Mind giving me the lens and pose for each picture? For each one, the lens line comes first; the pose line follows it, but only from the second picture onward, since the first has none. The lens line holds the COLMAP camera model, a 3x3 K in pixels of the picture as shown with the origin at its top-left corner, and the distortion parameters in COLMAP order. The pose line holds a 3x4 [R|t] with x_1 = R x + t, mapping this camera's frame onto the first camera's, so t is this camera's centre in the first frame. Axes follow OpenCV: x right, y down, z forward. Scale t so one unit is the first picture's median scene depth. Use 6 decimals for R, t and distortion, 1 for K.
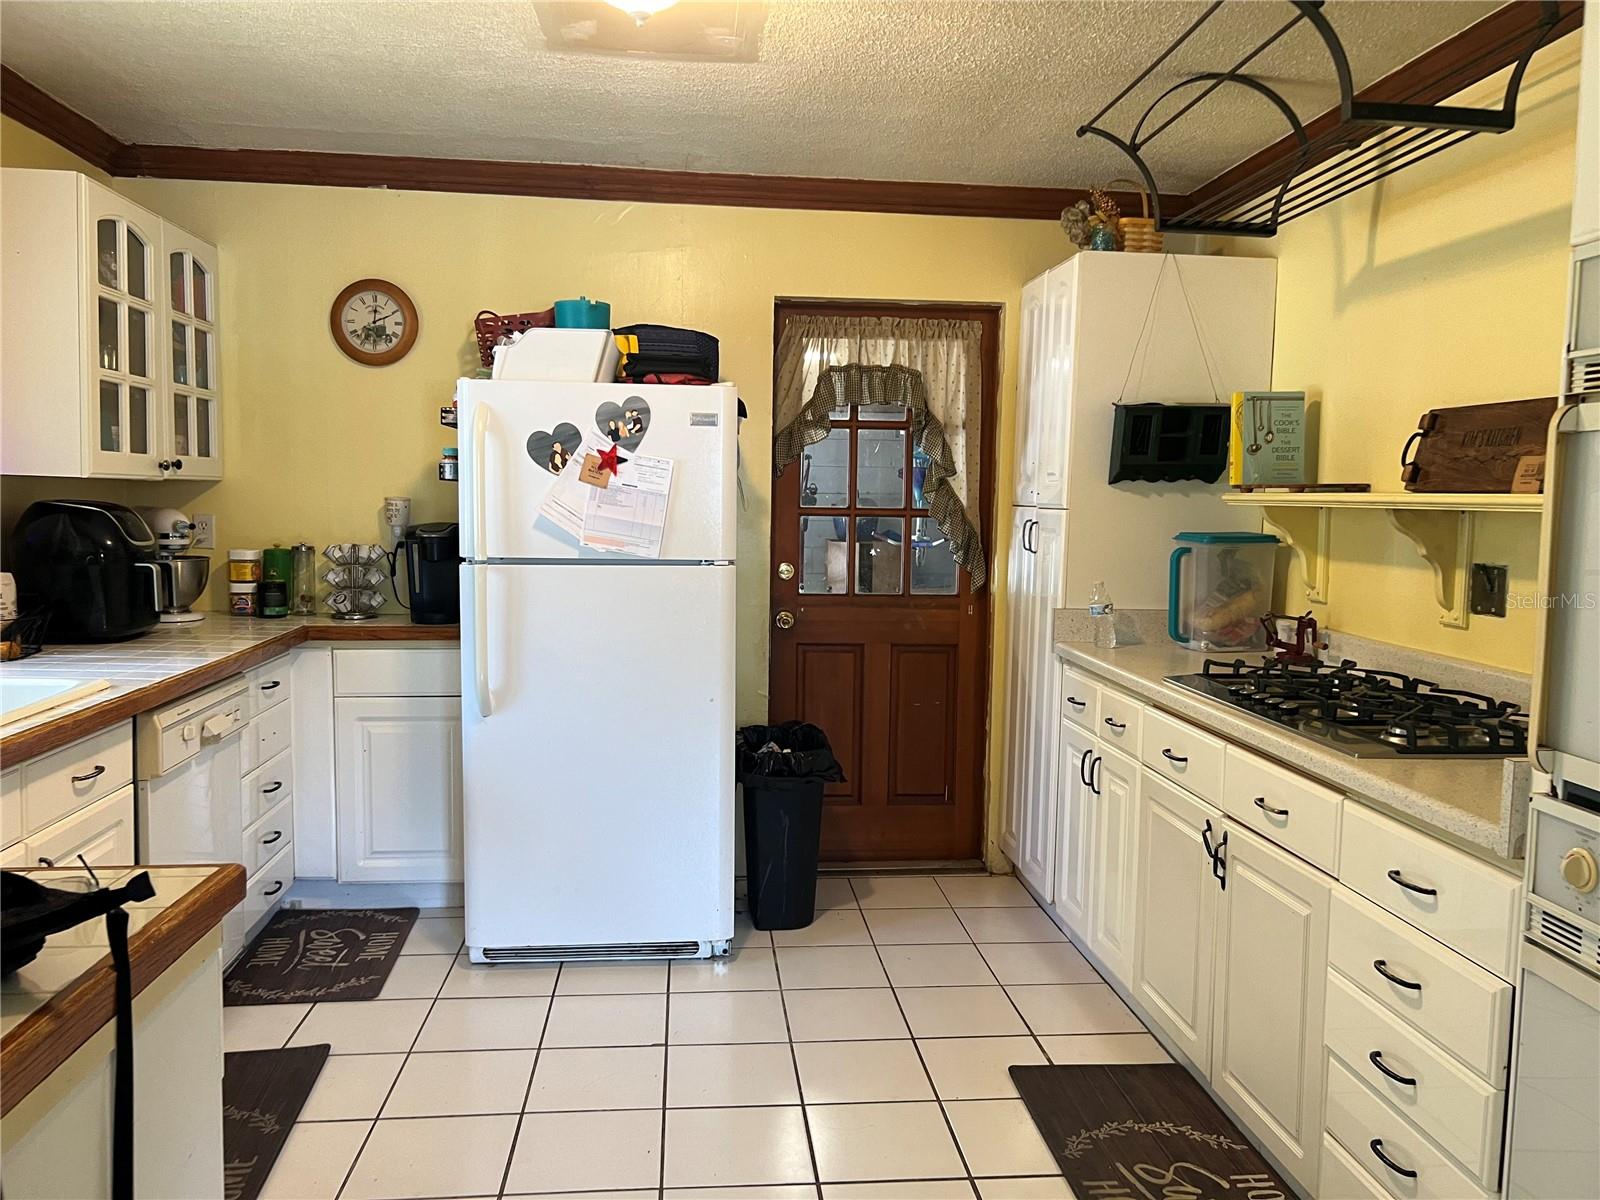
lens RADIAL K [[1201.9, 0, 790.1], [0, 1201.9, 606.1], [0, 0, 1]] dist [0.020215, -0.016765]
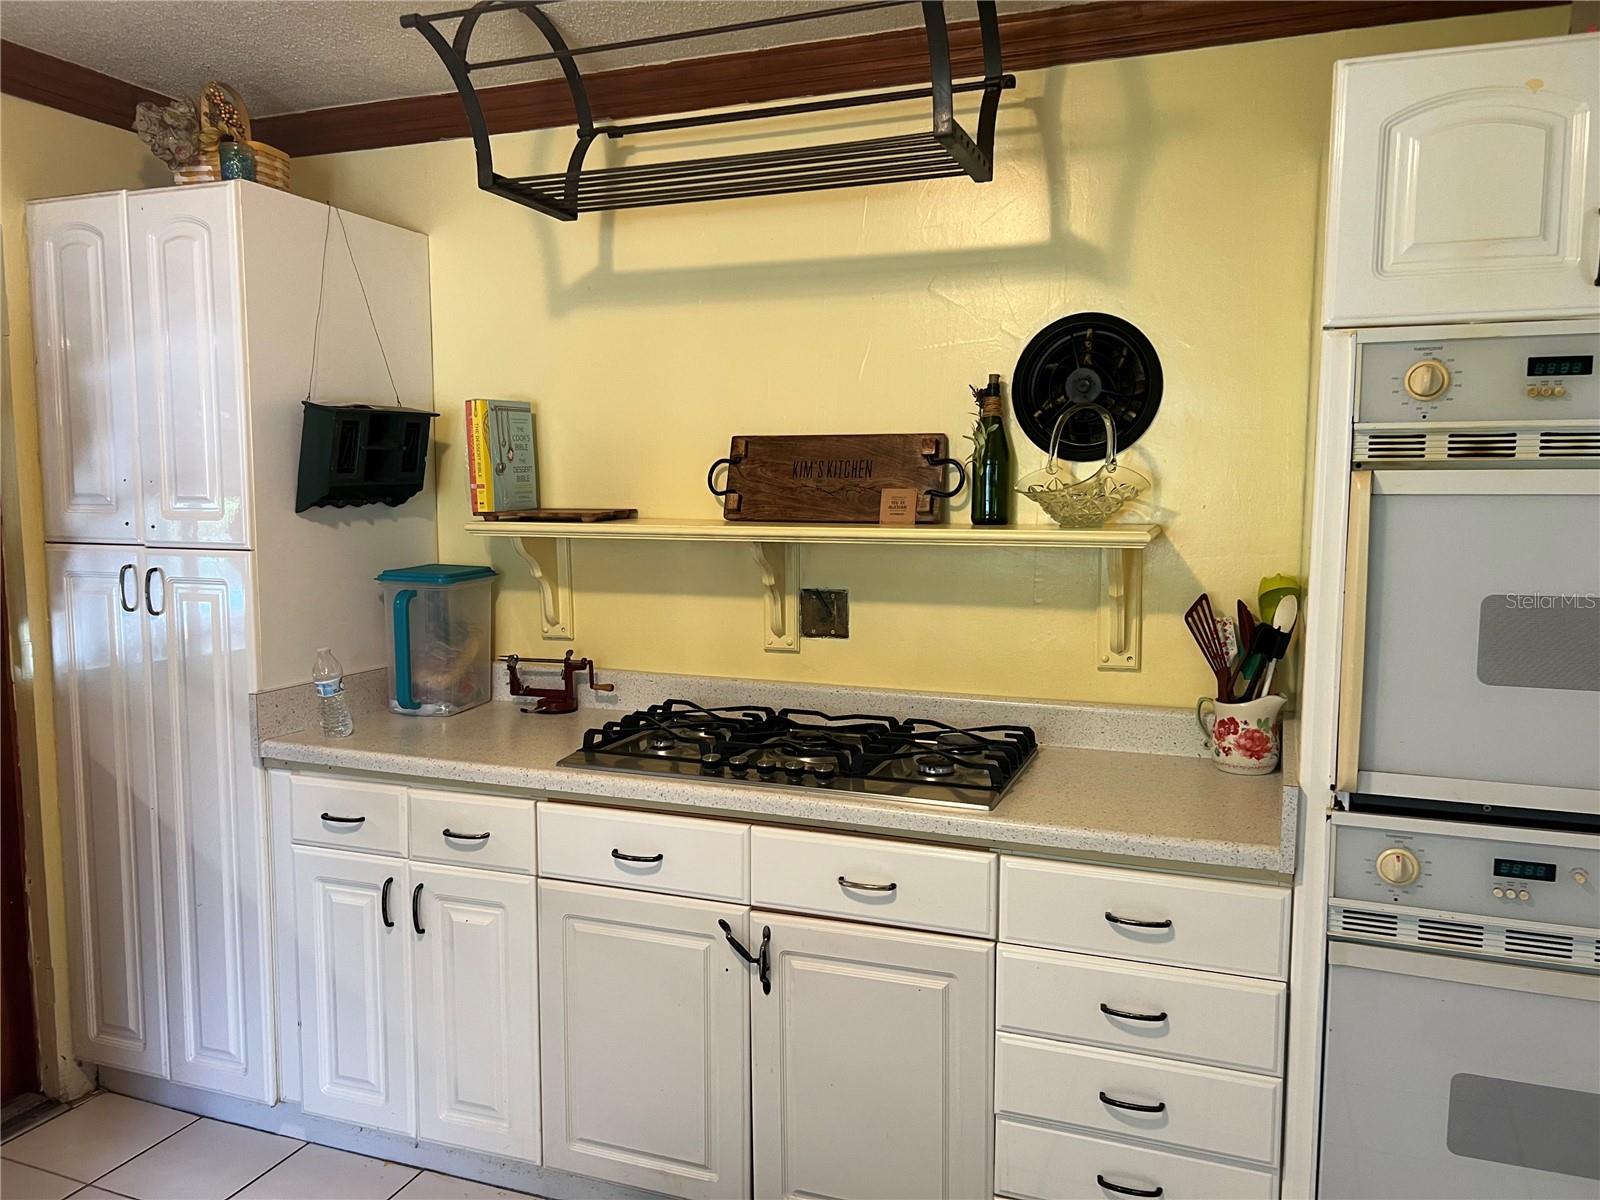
lens RADIAL K [[1201.9, 0, 789.2], [0, 1201.9, 607.8], [0, 0, 1]] dist [0.020215, -0.016765]
pose [[0.440092, -0.107438, 0.891502, -0.344153], [0.089696, 0.993111, 0.075404, -0.095302], [-0.893462, 0.046780, 0.446697, 0.542928]]
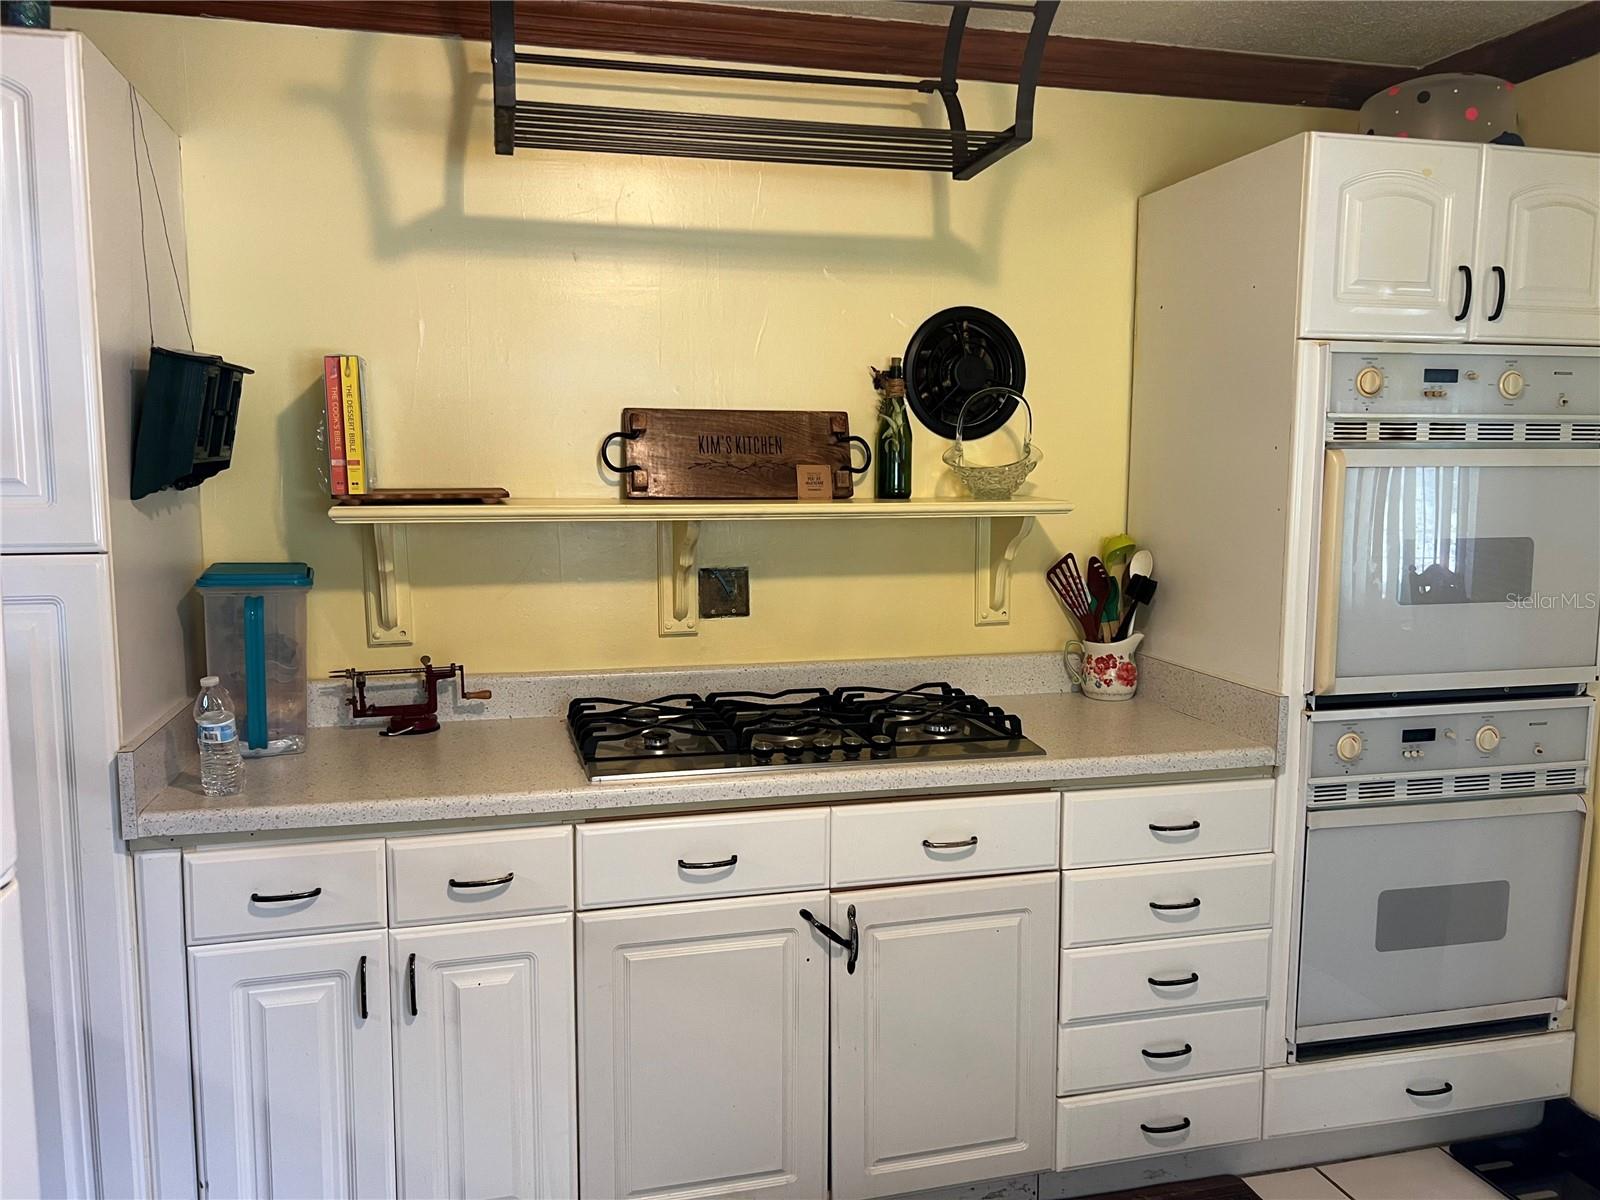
lens RADIAL K [[1183.2, 0, 786.3], [0, 1183.2, 592.1], [0, 0, 1]] dist [0.014646, -0.003424]
pose [[-0.152094, -0.123563, 0.980612, -0.394641], [0.089669, 0.986338, 0.138192, -0.141532], [-0.984290, 0.108949, -0.138936, 1.046033]]
